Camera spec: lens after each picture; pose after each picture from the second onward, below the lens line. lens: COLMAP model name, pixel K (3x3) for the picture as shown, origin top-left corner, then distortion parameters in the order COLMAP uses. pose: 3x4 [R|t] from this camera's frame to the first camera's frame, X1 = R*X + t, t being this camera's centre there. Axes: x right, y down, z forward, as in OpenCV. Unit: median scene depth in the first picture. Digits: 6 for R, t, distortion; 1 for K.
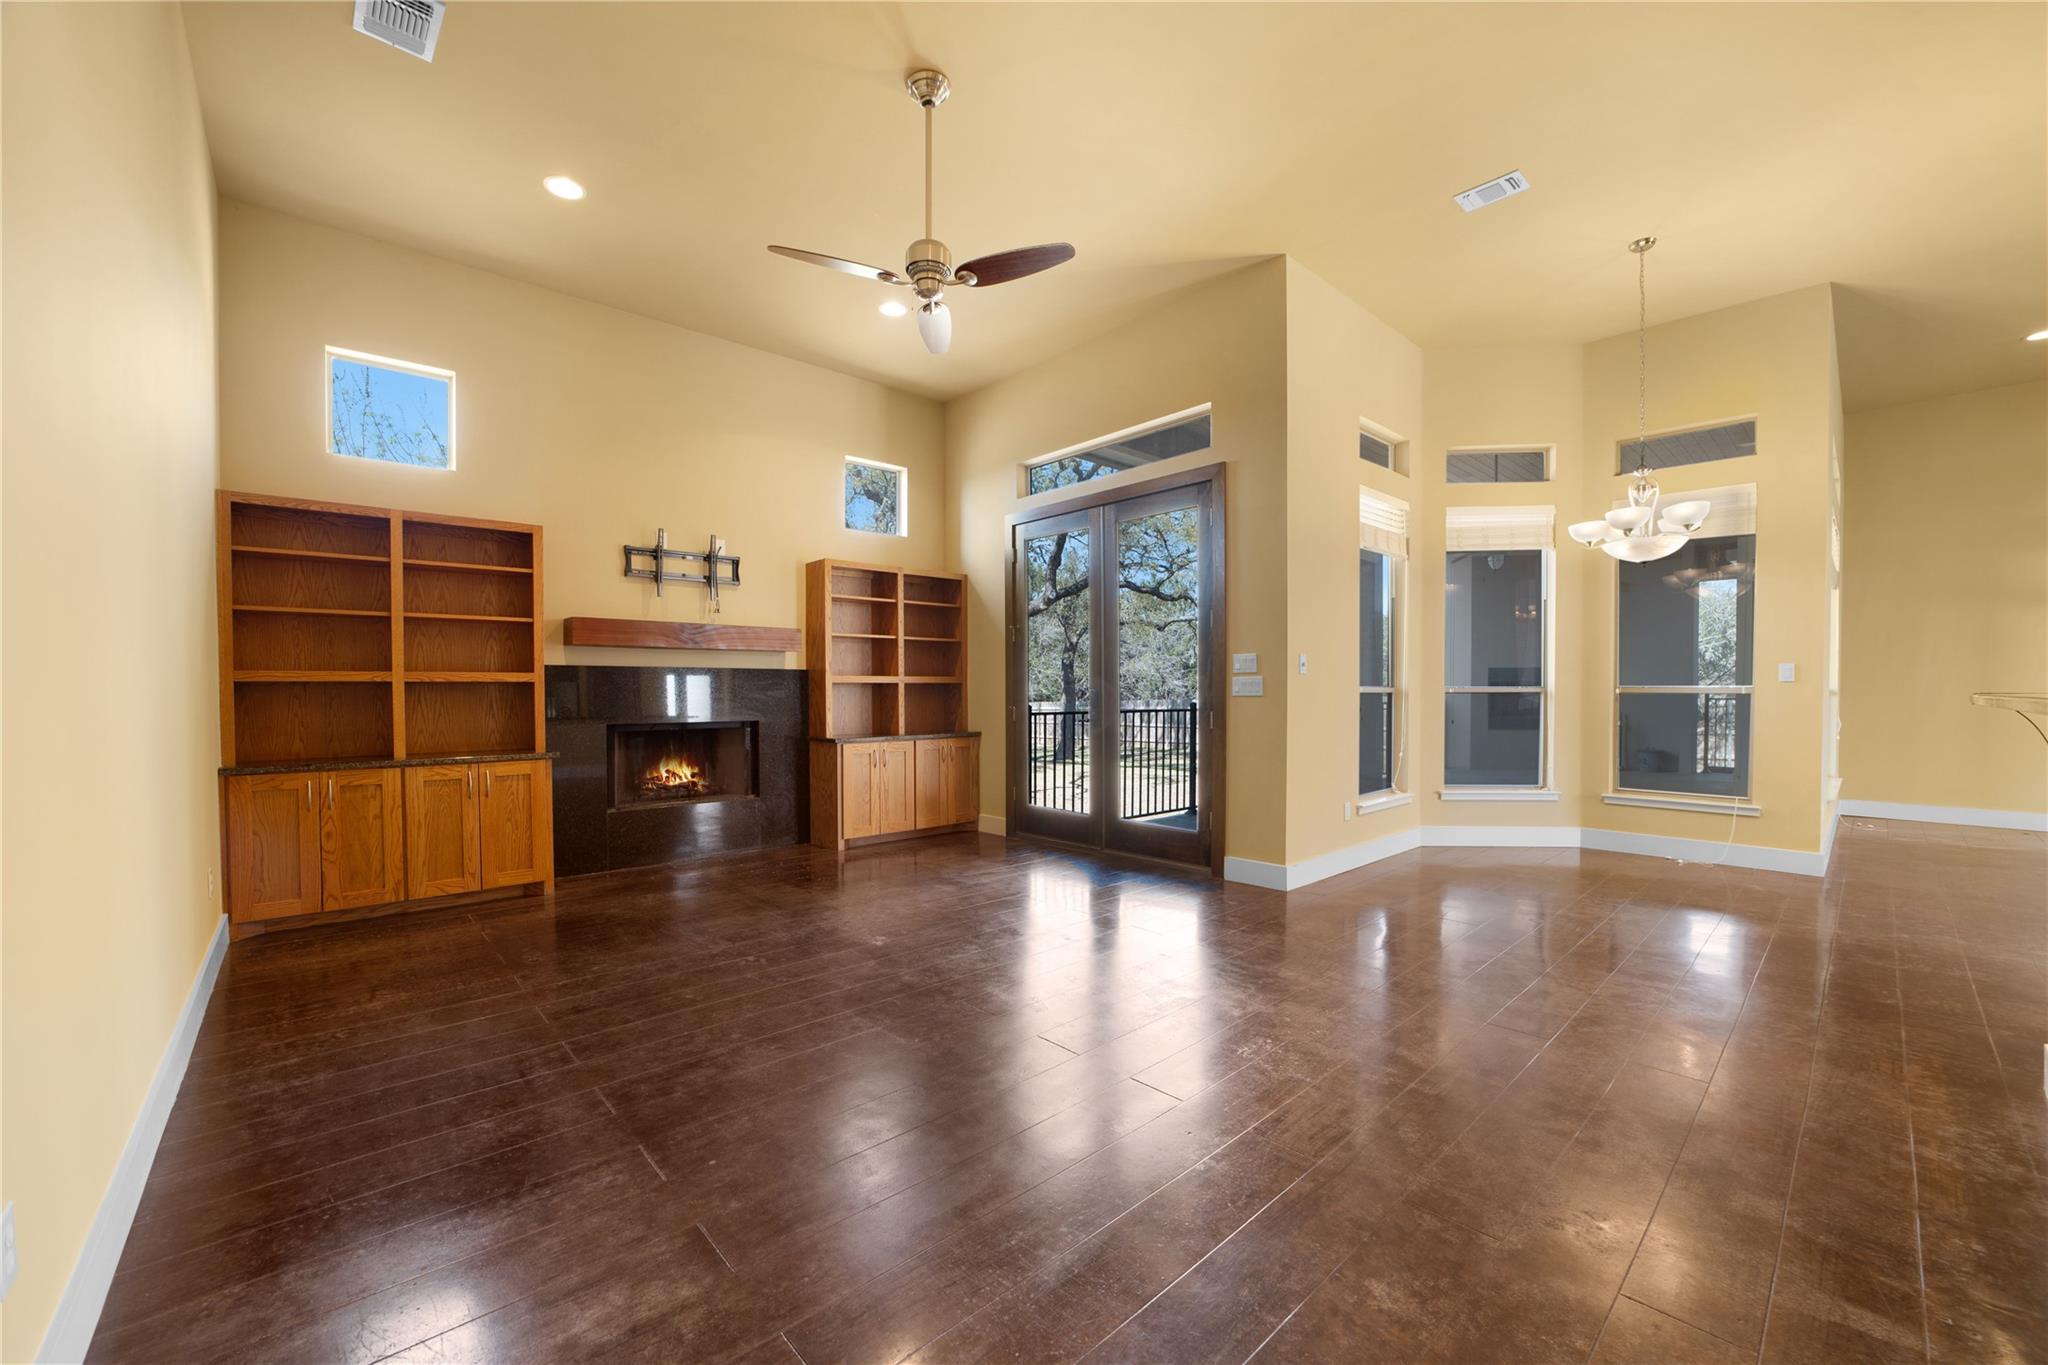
lens RADIAL K [[811.7, 0, 1012.7], [0, 811.7, 694.5], [0, 0, 1]] dist [-0.021485, 0.001975]
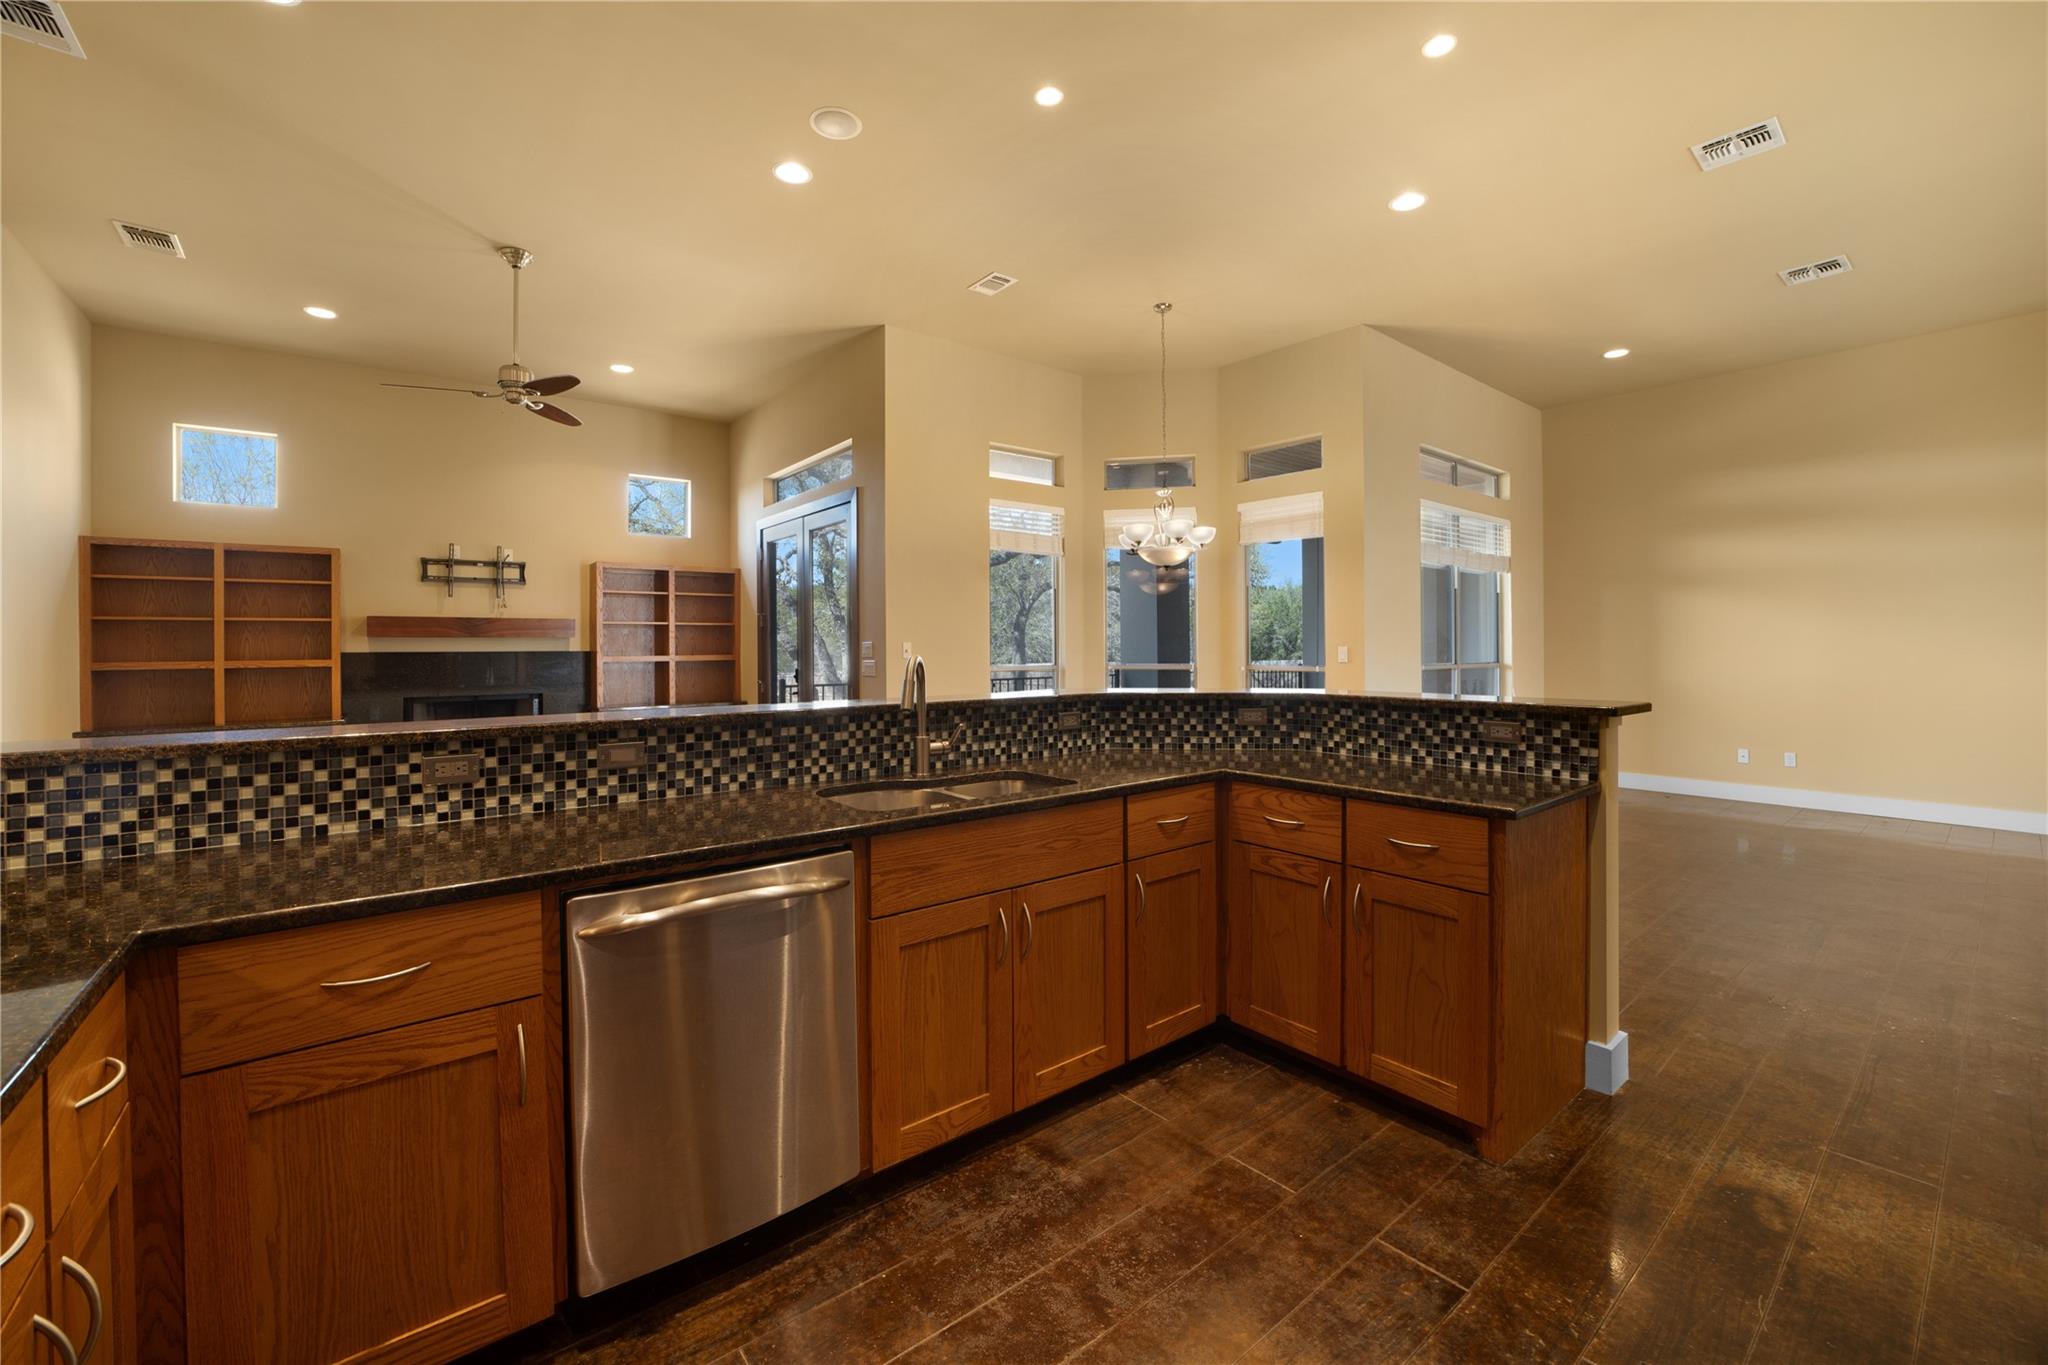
lens RADIAL K [[811.7, 0, 1019.1], [0, 811.7, 650.9], [0, 0, 1]] dist [-0.021485, 0.001975]
pose [[0.998256, -0.005890, -0.058743, 0.541462], [0.005740, 0.999980, -0.002717, -0.027743], [0.058758, 0.002375, 0.998269, -0.216436]]
